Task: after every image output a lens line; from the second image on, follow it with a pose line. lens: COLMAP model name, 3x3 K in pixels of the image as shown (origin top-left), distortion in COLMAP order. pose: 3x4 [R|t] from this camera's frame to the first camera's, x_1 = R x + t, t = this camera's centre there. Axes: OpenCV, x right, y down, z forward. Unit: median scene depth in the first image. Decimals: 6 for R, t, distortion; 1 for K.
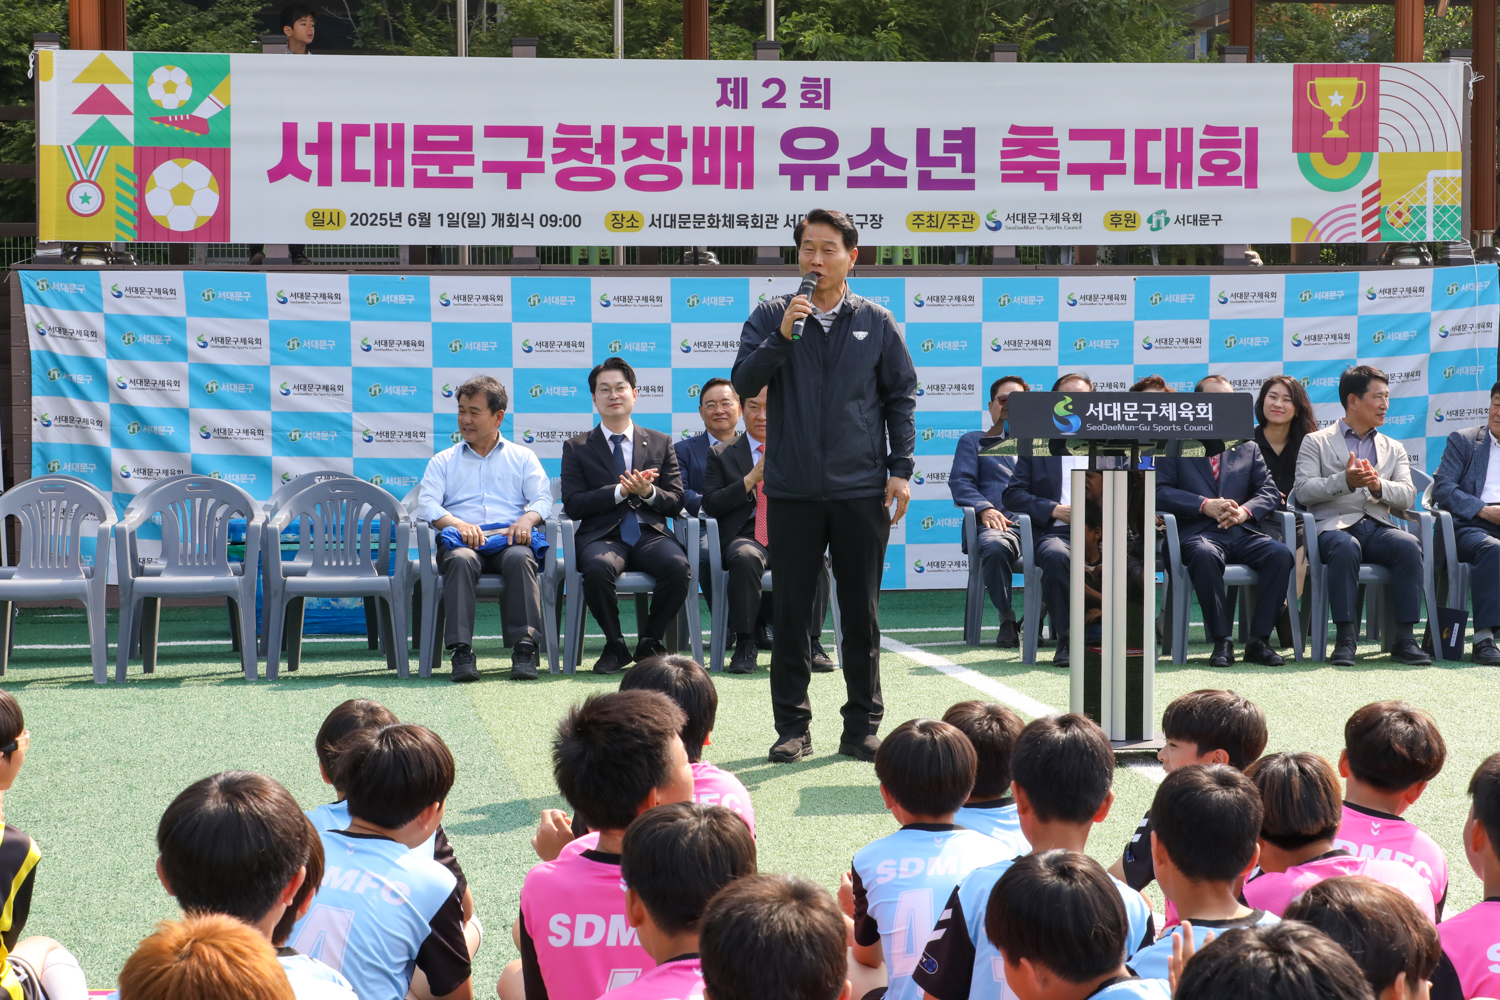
lens RADIAL K [[3500.1, 0, 757.4], [0, 3500.1, 486.5], [0, 0, 1]] dist [0.067195, 0.000000]
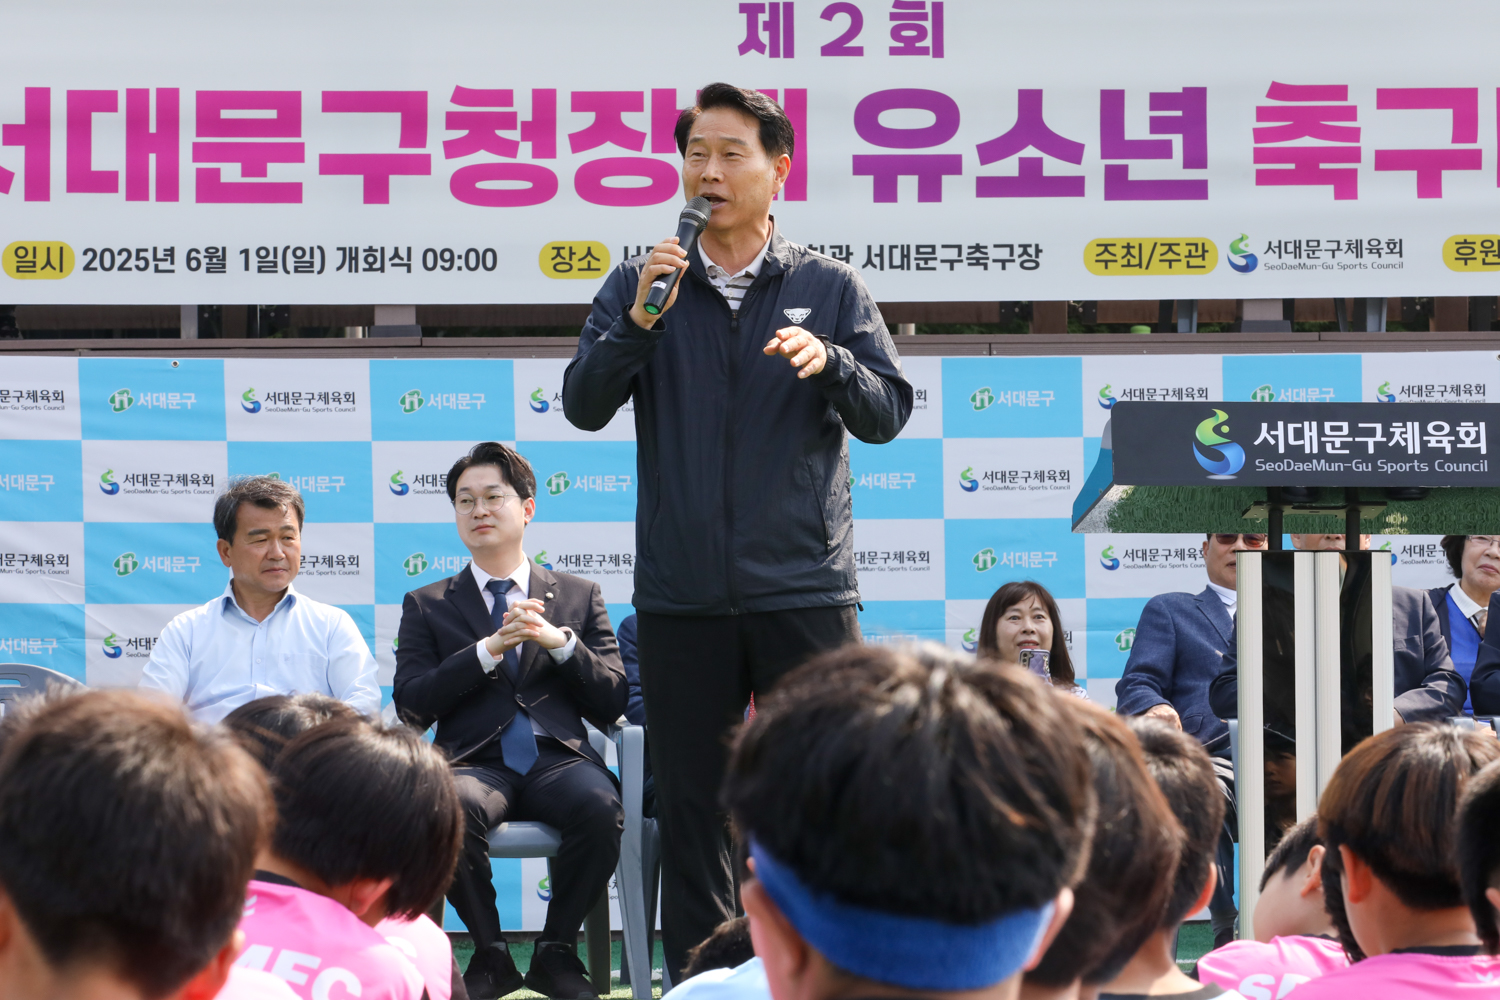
lens RADIAL K [[6321.2, 0, 749.9], [0, 6321.2, 371.0], [0, 0, 1]] dist [0.109288, 0.000000]
pose [[0.998842, -0.011206, -0.046793, 0.037184], [0.006747, 0.995513, -0.094389, 0.037460], [0.047641, 0.093963, 0.994435, 0.002739]]
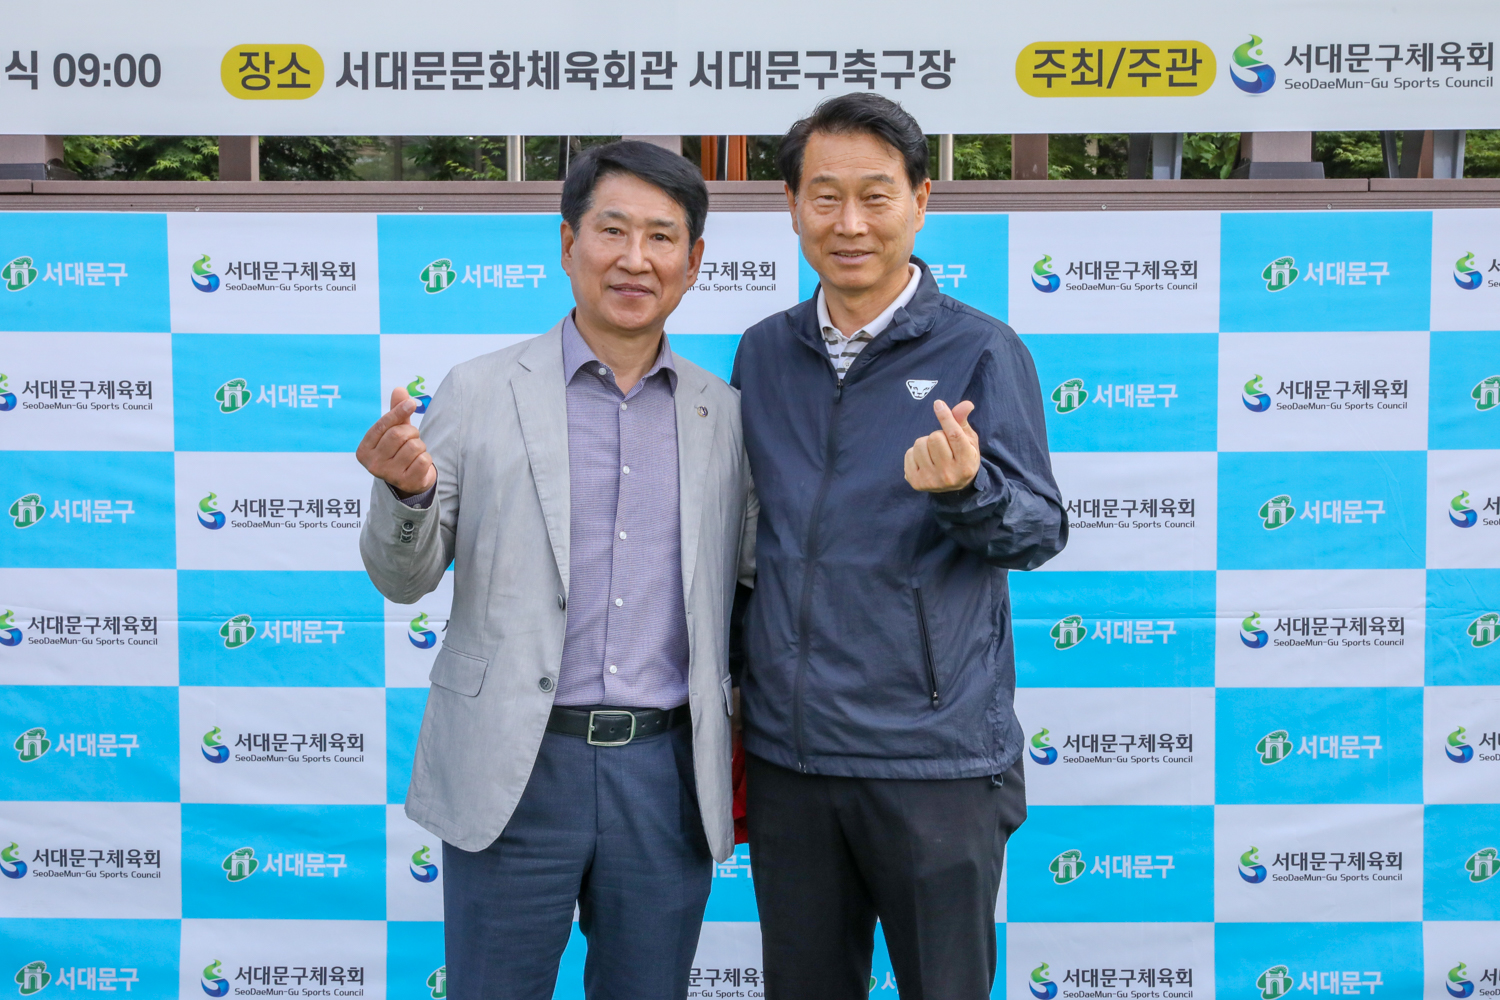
lens RADIAL K [[2051.8, 0, 787.7], [0, 2051.8, 479.0], [0, 0, 1]] dist [0.033010, 0.000000]
pose [[0.986723, 0.007511, -0.162239, 0.055819], [-0.009949, 0.999849, -0.014216, -0.028477], [0.162107, 0.015642, 0.986649, 0.795224]]
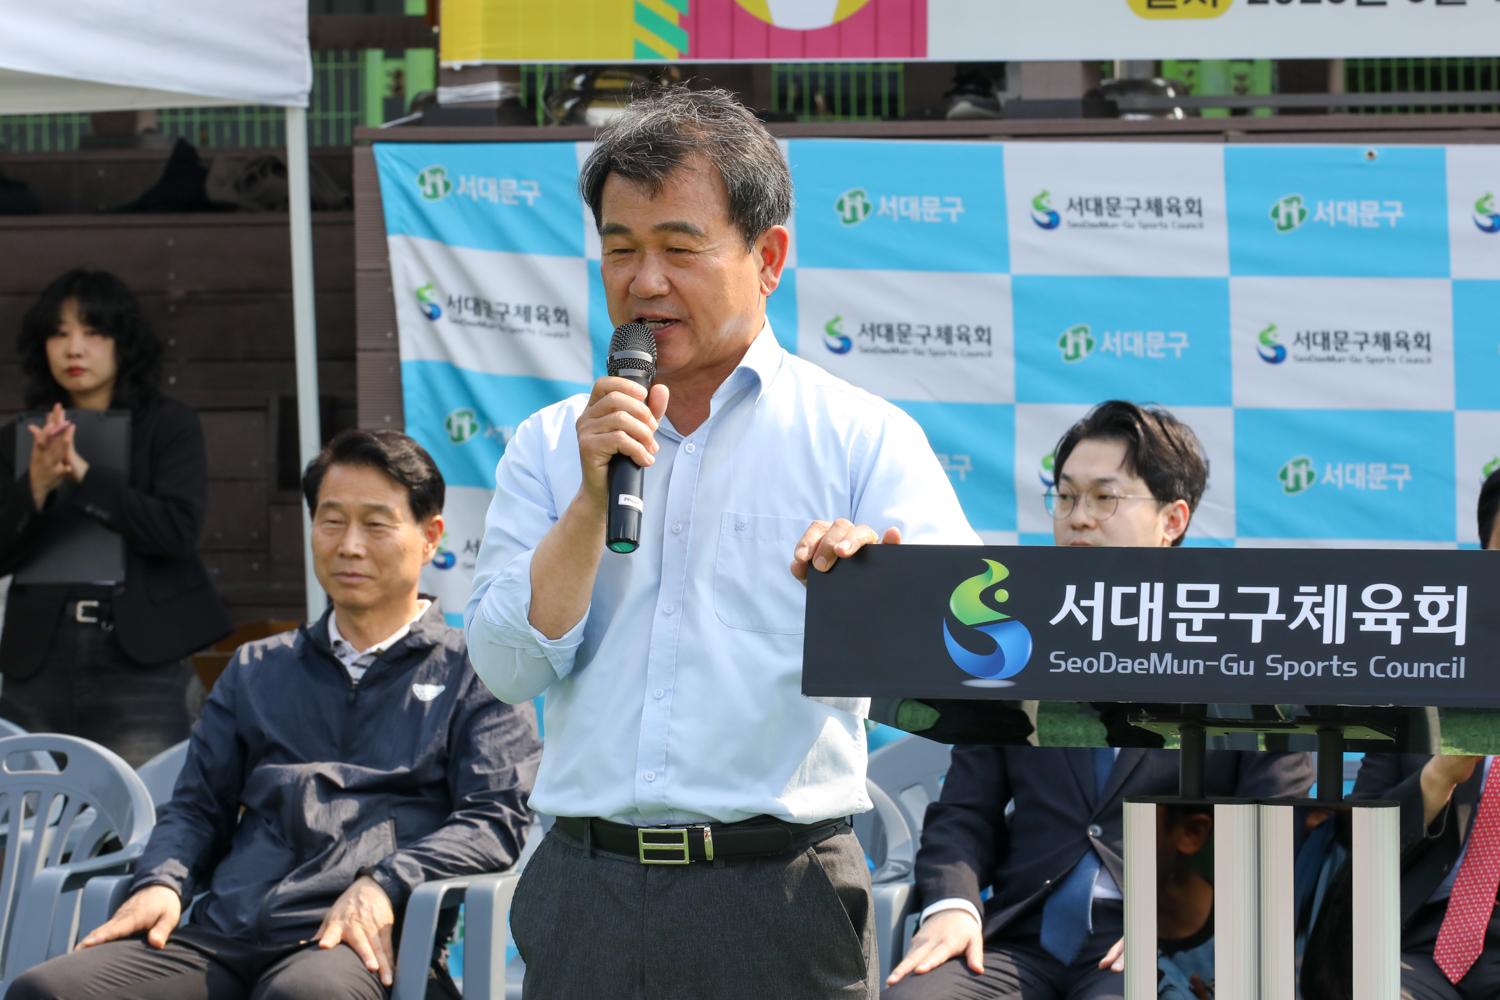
lens RADIAL K [[9217.2, 0, 755.1], [0, 9217.2, 496.9], [0, 0, 1]] dist [0.115570, 0.000000]
pose [[0.882629, 0.007794, -0.470005, 0.273668], [-0.015960, 0.999783, -0.013393, -0.012215], [0.469799, 0.019322, 0.882562, 0.166329]]
